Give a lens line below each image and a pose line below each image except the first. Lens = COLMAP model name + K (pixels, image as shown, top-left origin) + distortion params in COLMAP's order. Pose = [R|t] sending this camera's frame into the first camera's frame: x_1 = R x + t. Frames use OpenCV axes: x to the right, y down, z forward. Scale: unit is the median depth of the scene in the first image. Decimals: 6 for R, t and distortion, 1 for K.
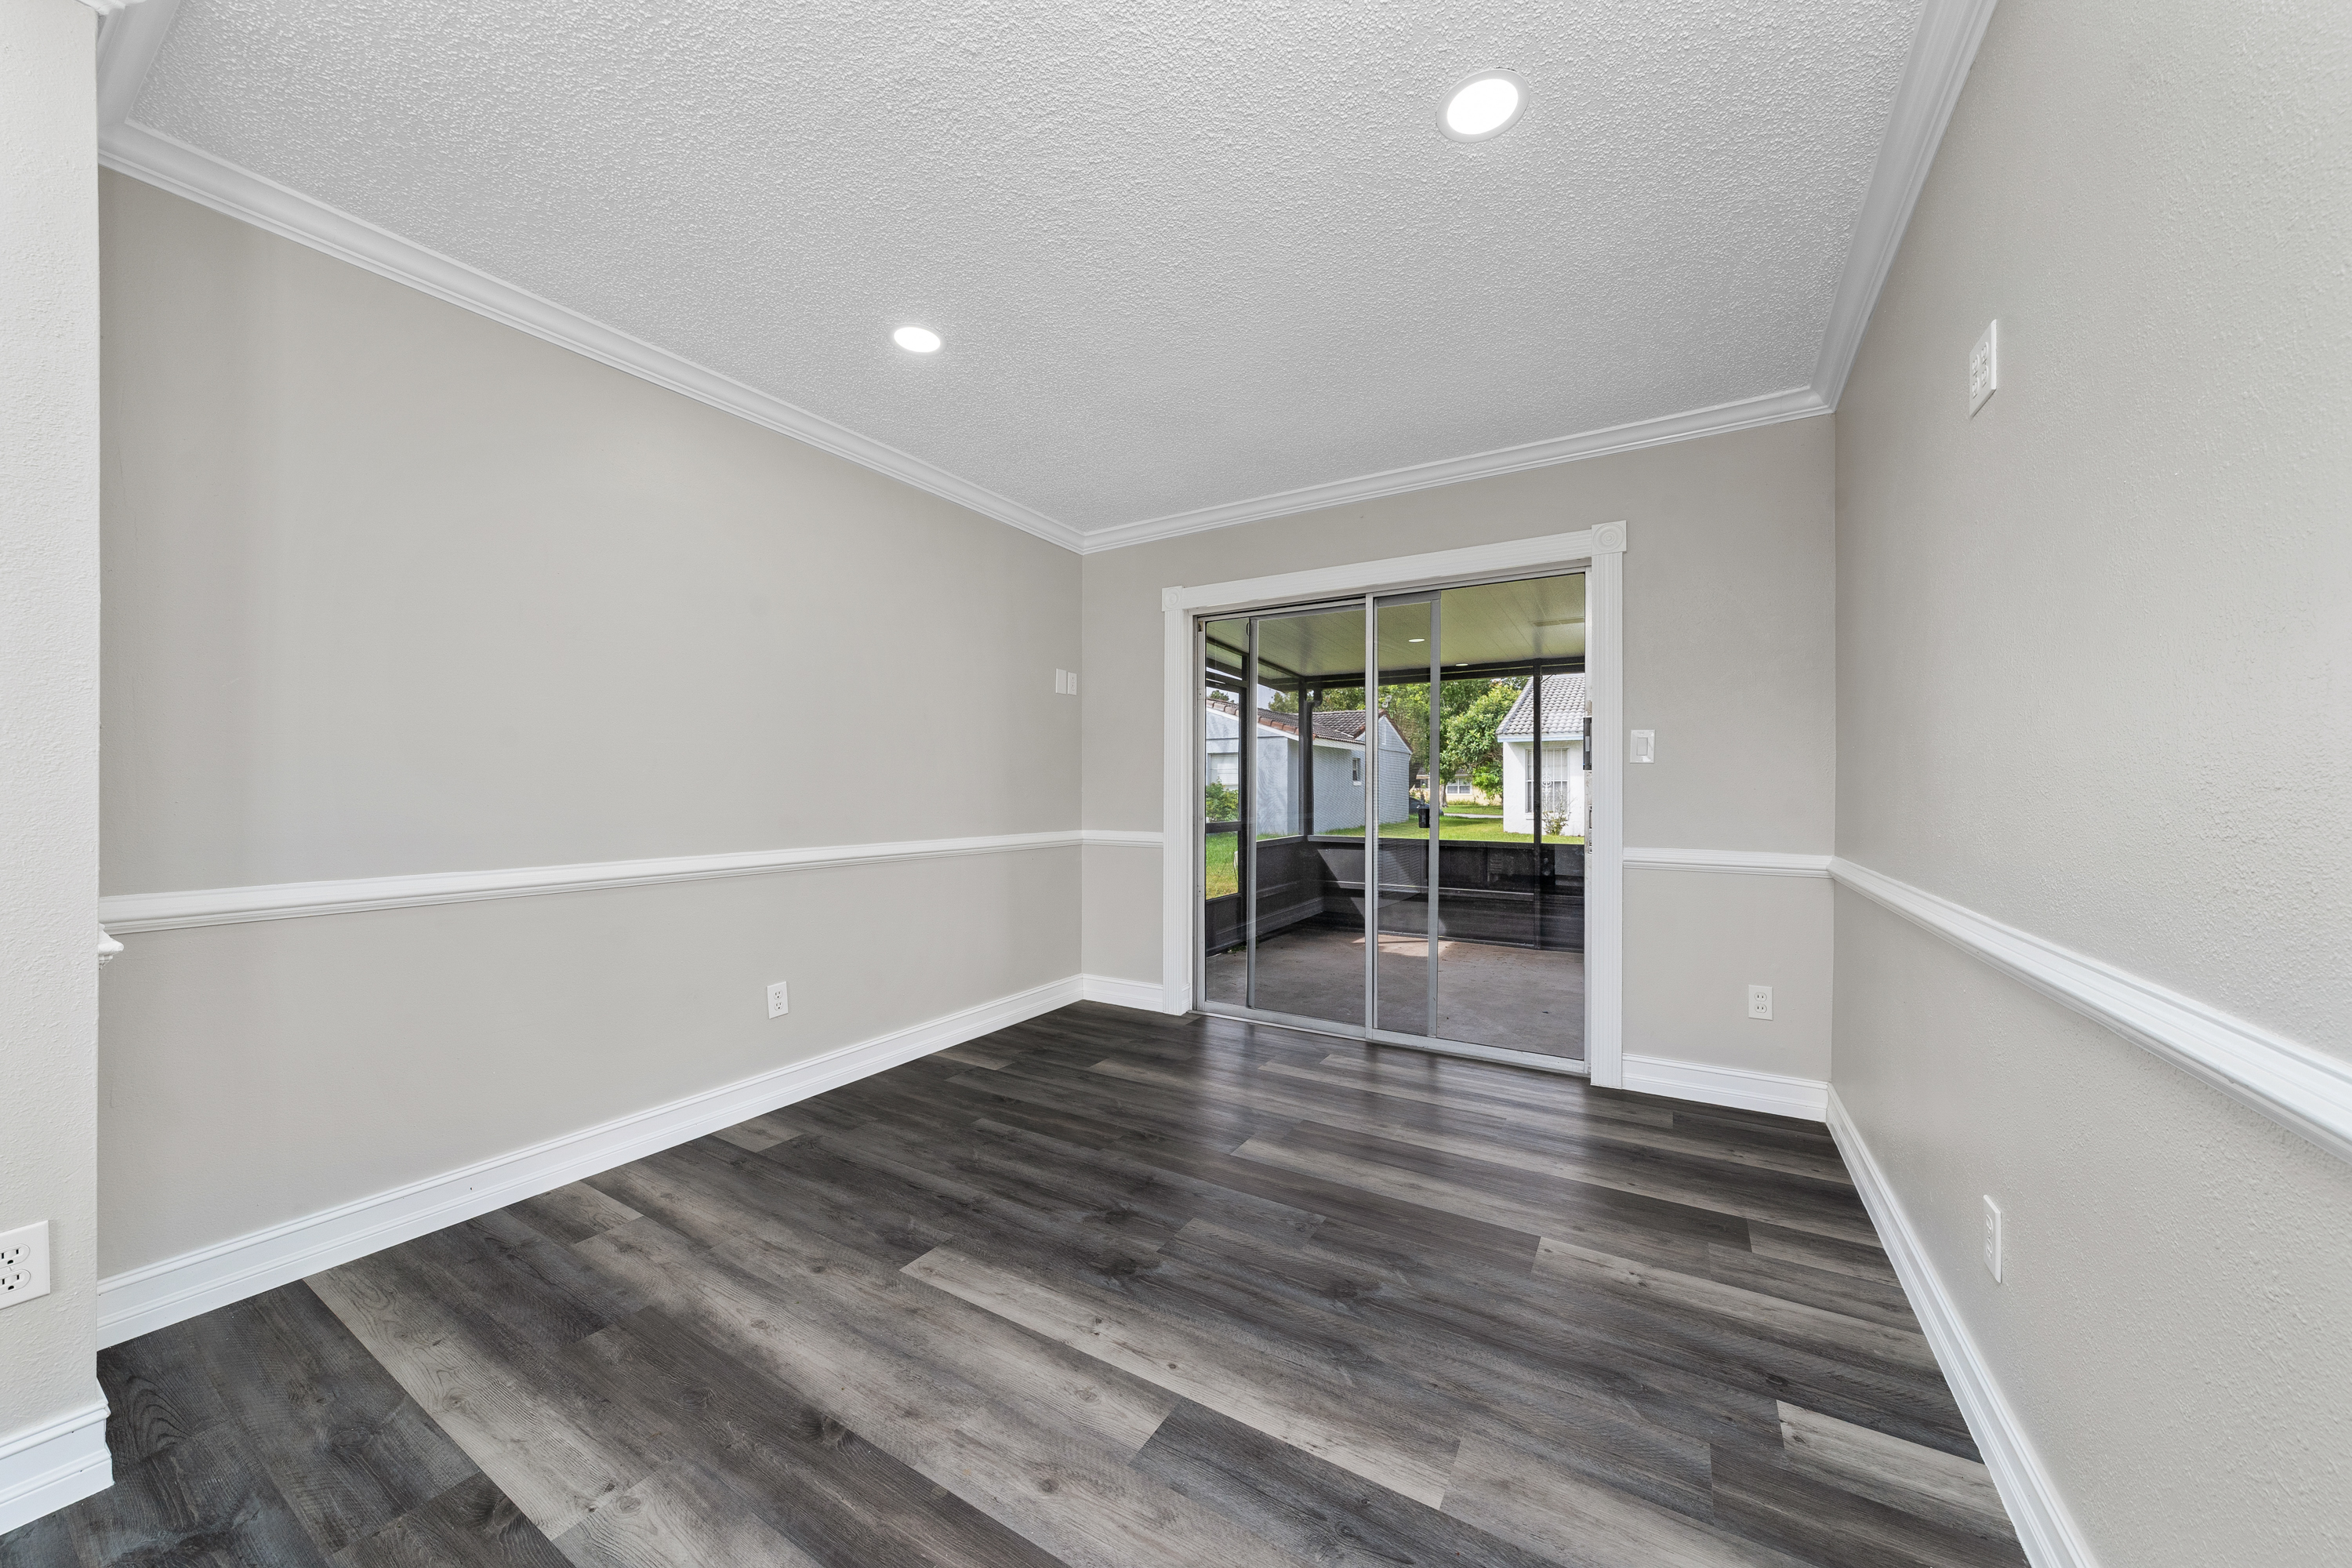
lens RADIAL K [[811.4, 0, 1175.0], [0, 811.4, 787.6], [0, 0, 1]] dist [-0.001718, -0.000049]
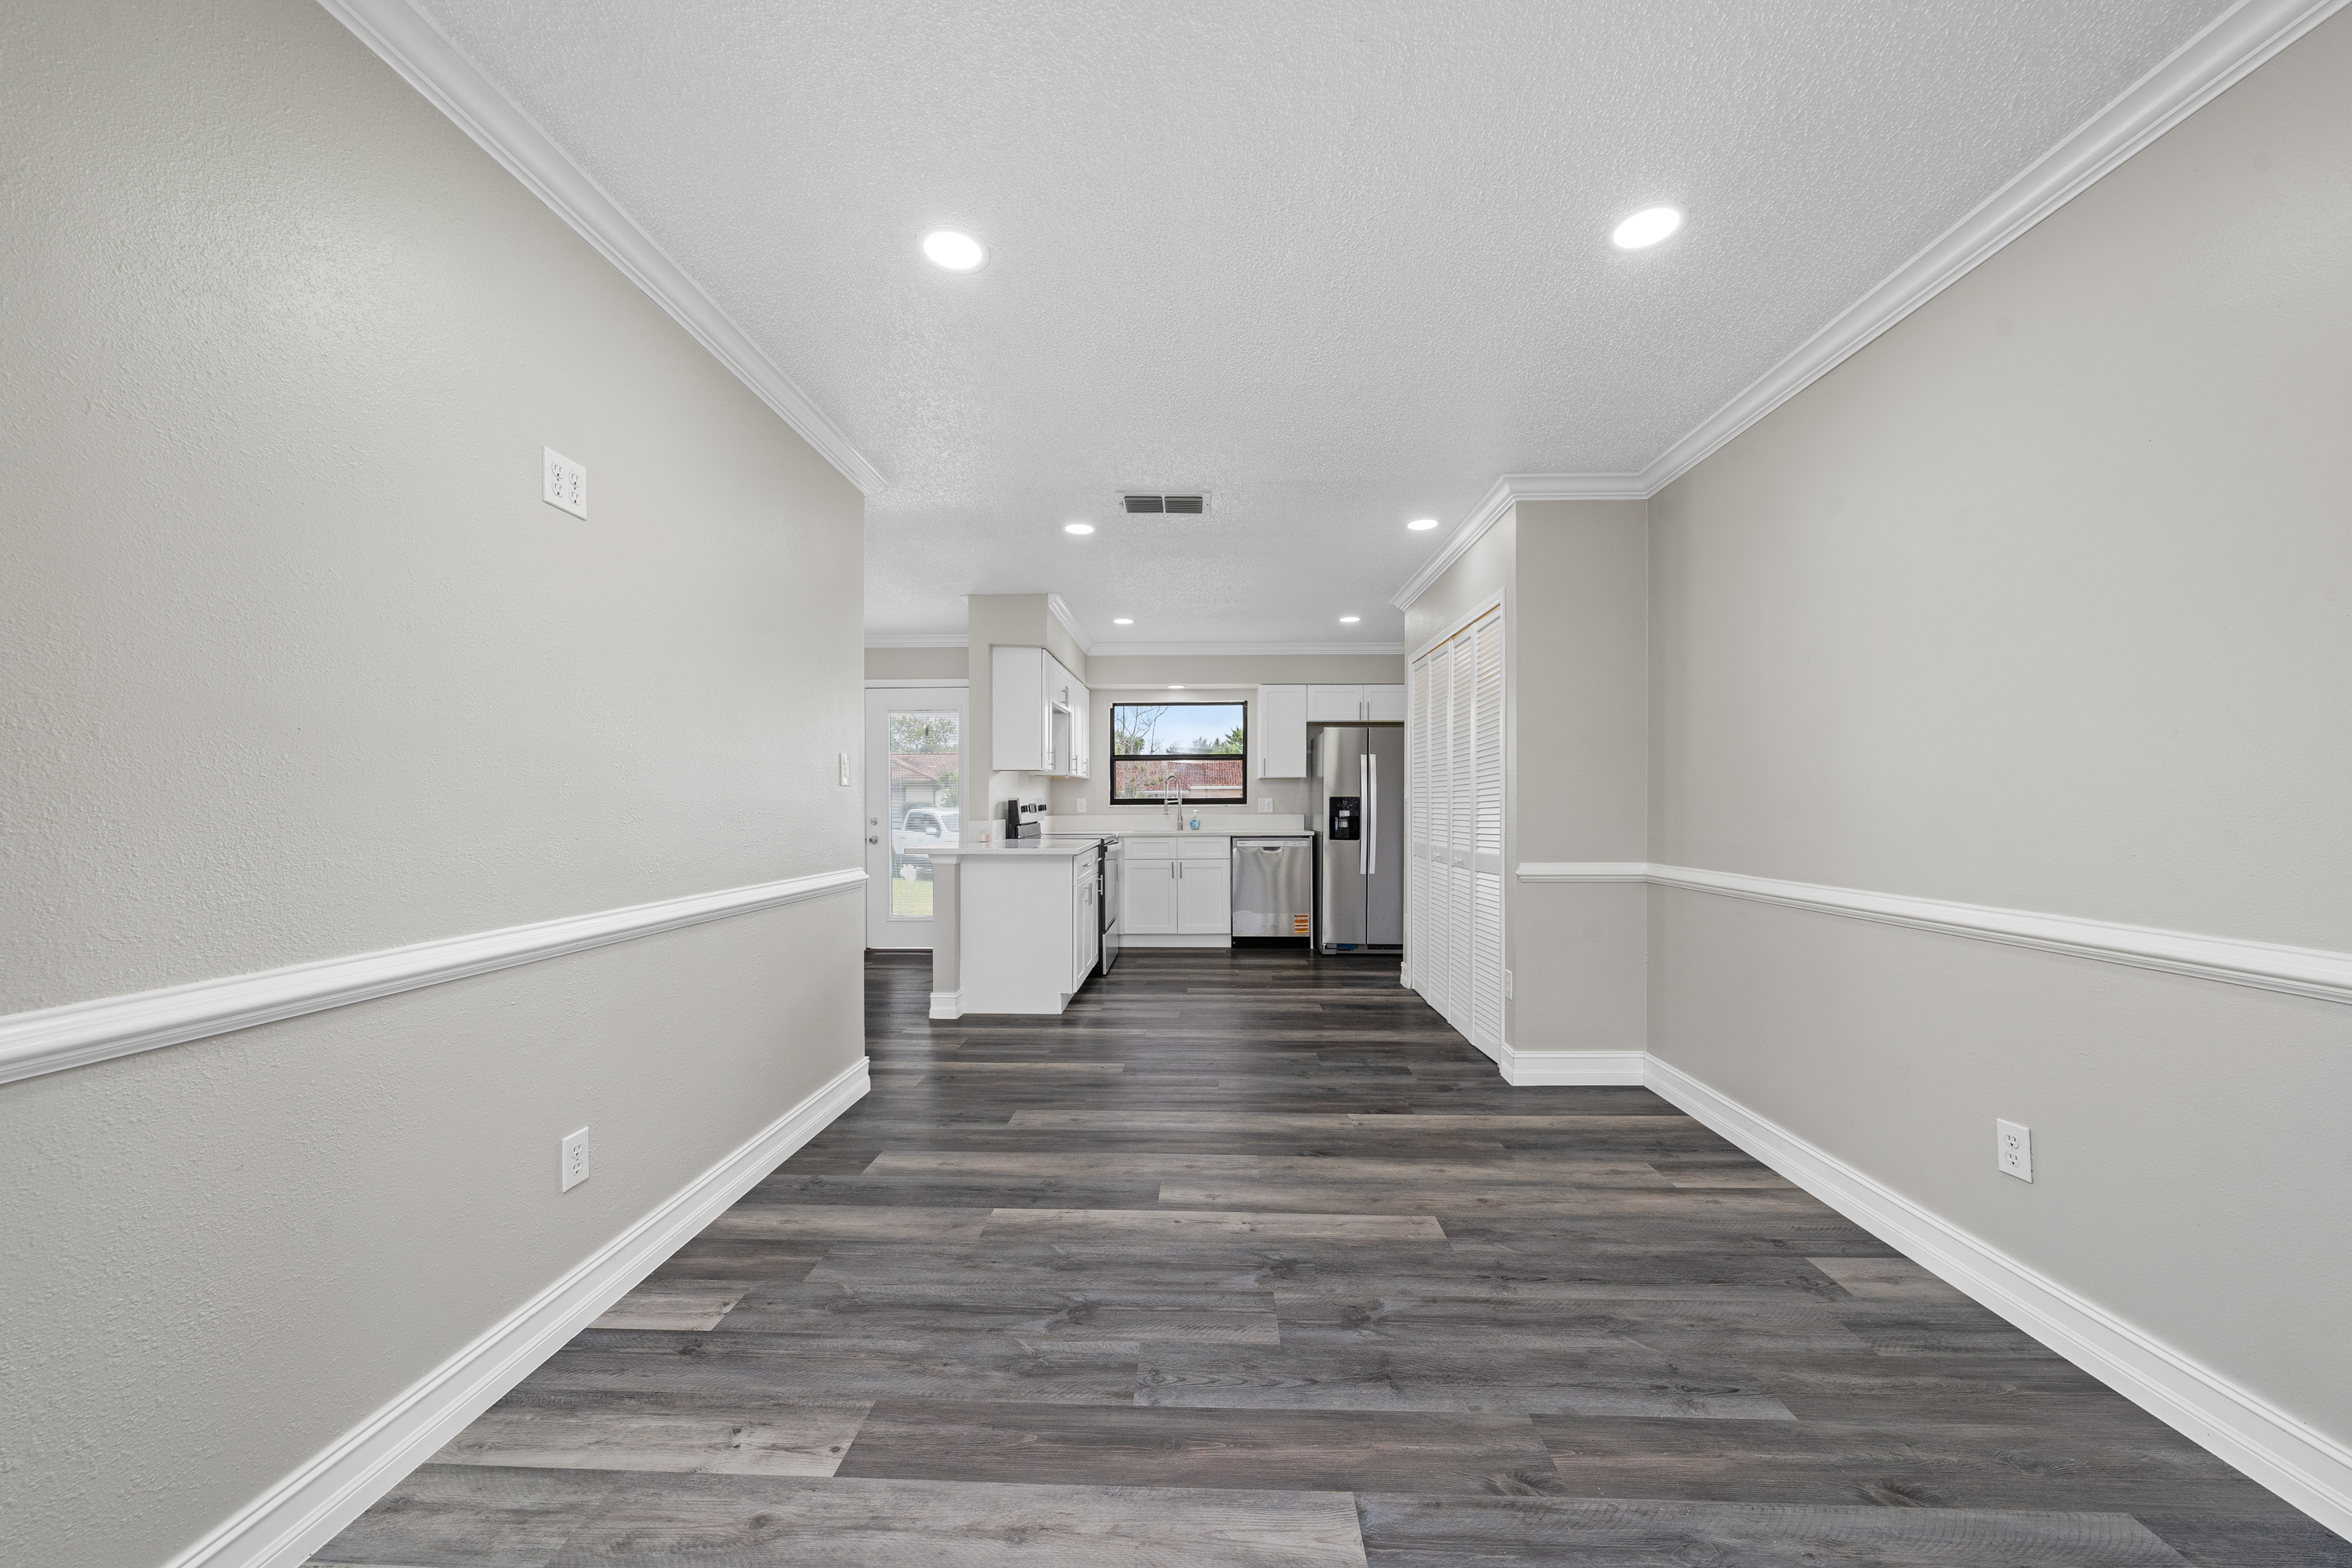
lens RADIAL K [[811.4, 0, 1175.0], [0, 811.4, 787.6], [0, 0, 1]] dist [-0.001718, -0.000049]
pose [[-0.874979, -0.008833, -0.484080, 0.565390], [0.002615, 0.999733, -0.022969, -0.006114], [0.484153, -0.021363, -0.874722, 1.845579]]
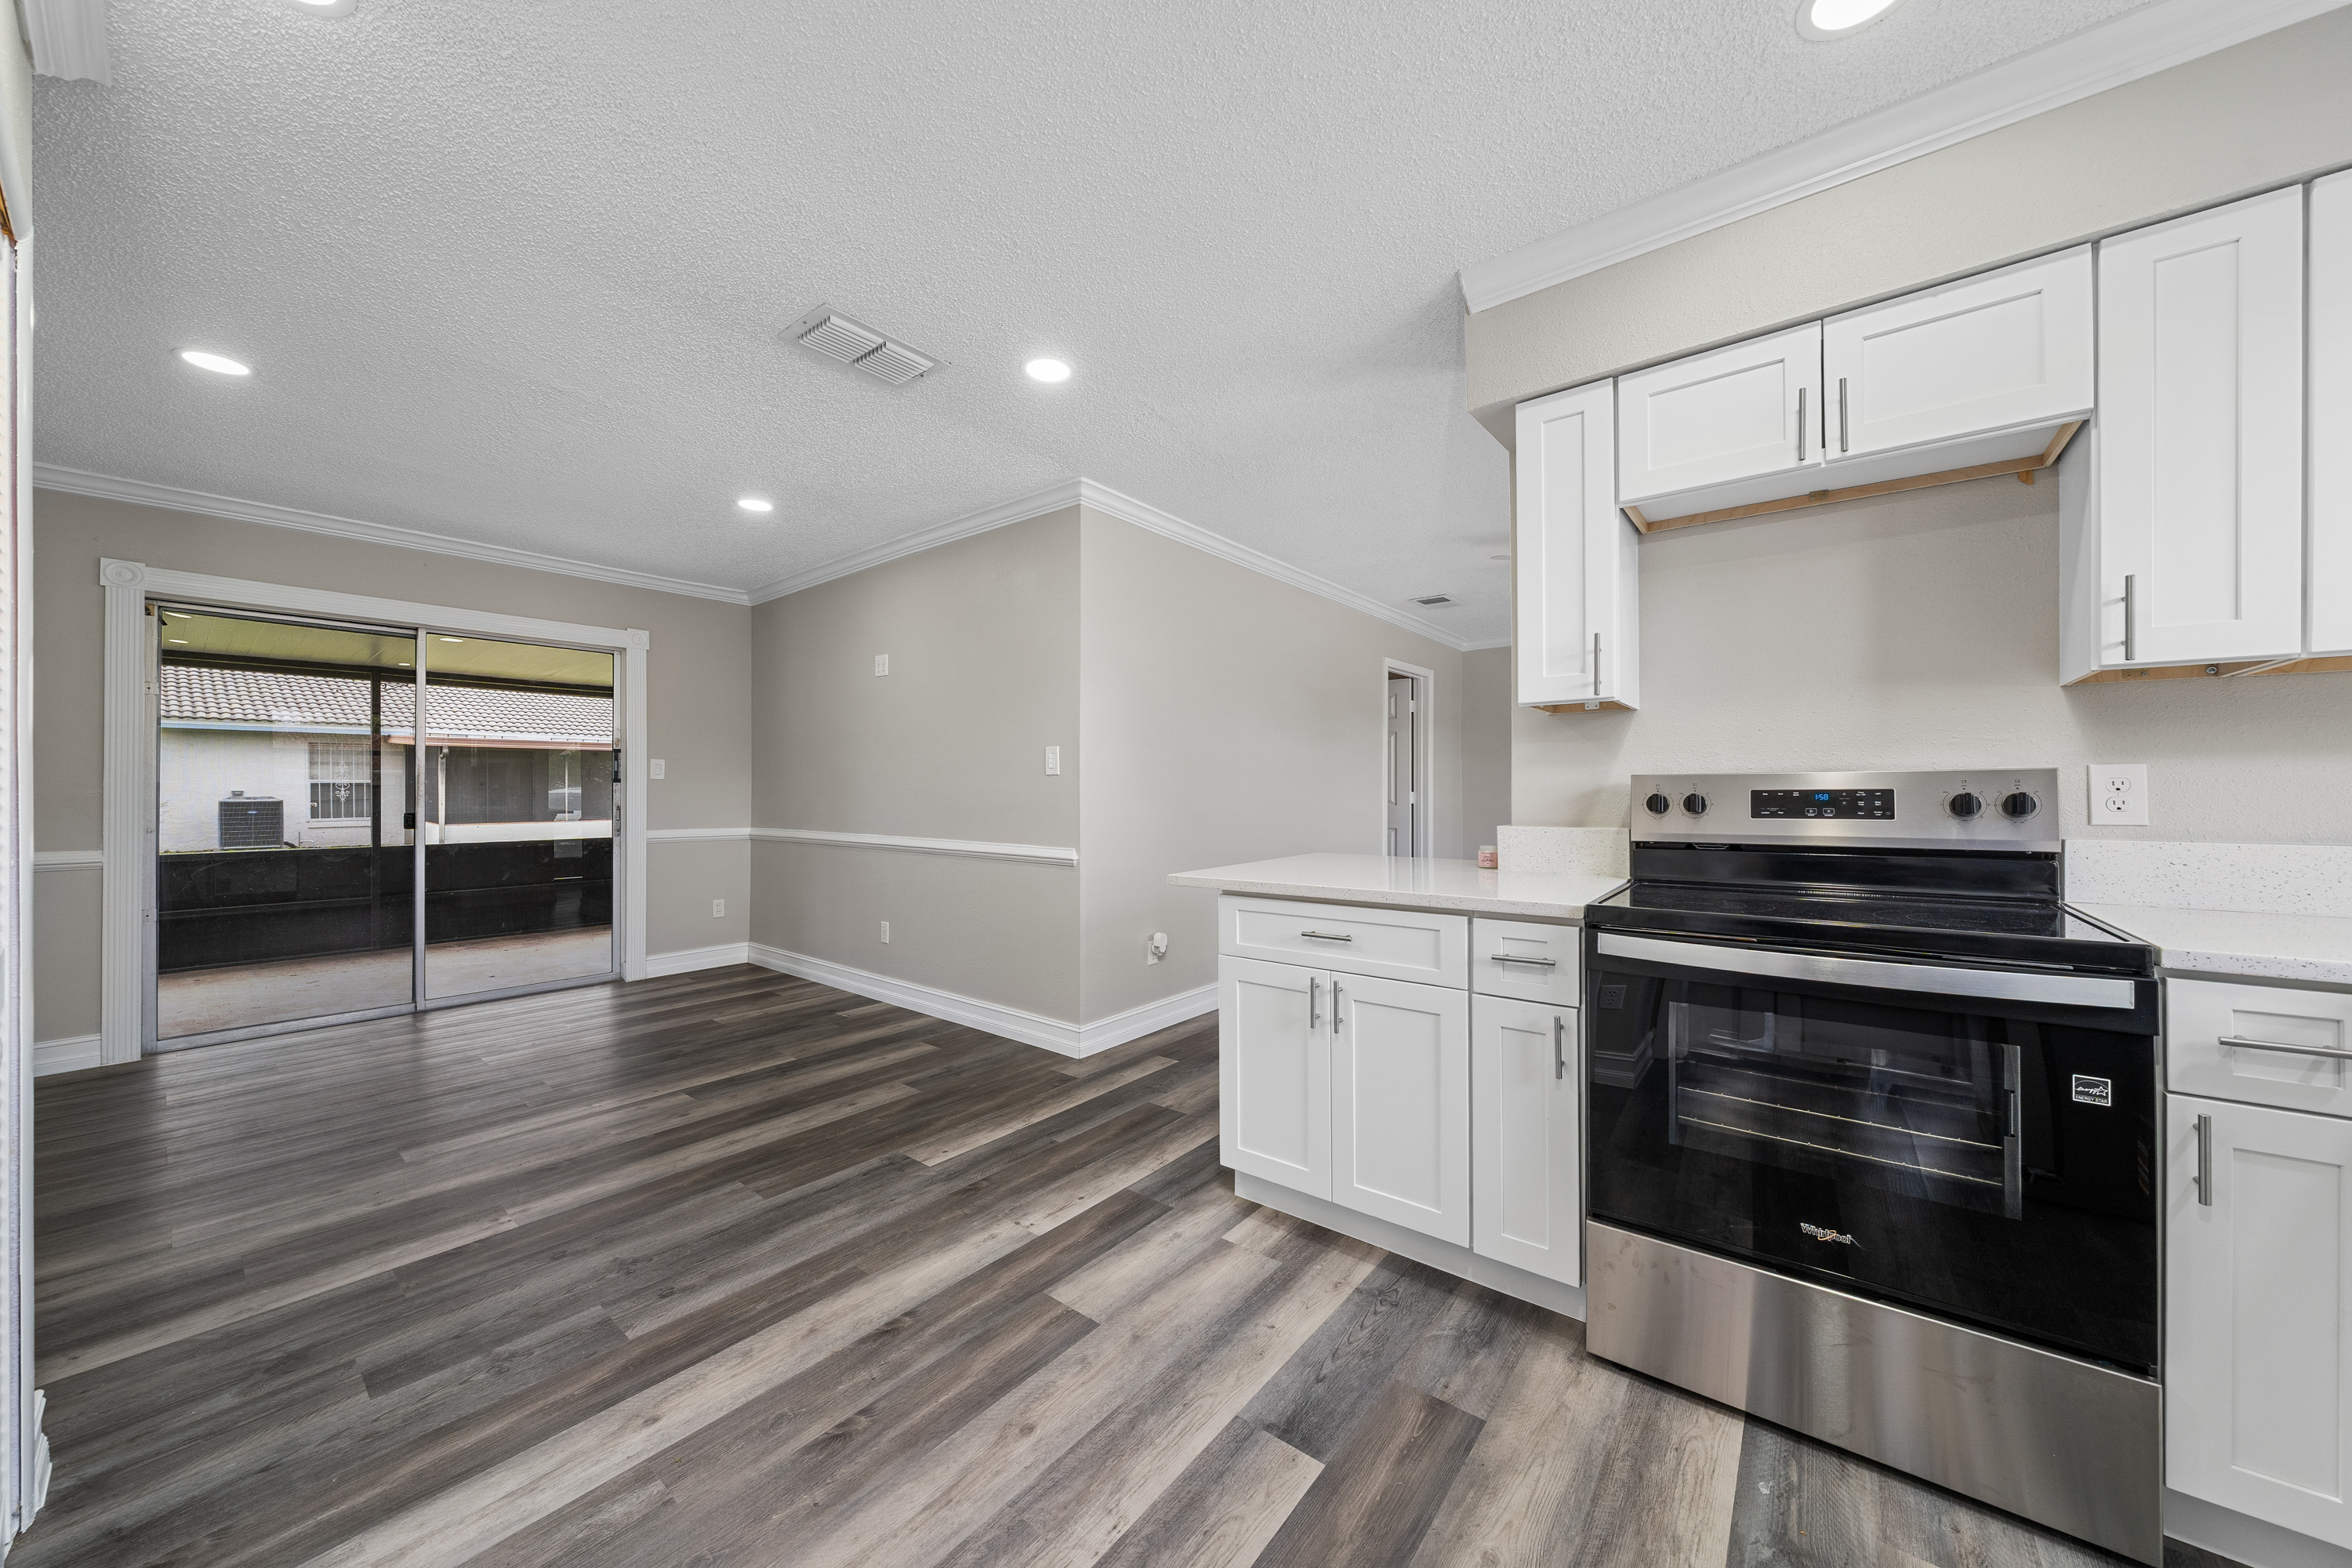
lens RADIAL K [[811.4, 0, 1175.0], [0, 811.4, 787.6], [0, 0, 1]] dist [-0.001718, -0.000049]
pose [[0.122136, 0.002041, 0.992511, -1.482888], [-0.001625, 0.999997, -0.001857, -0.018333], [-0.992512, -0.001386, 0.122139, -0.401787]]
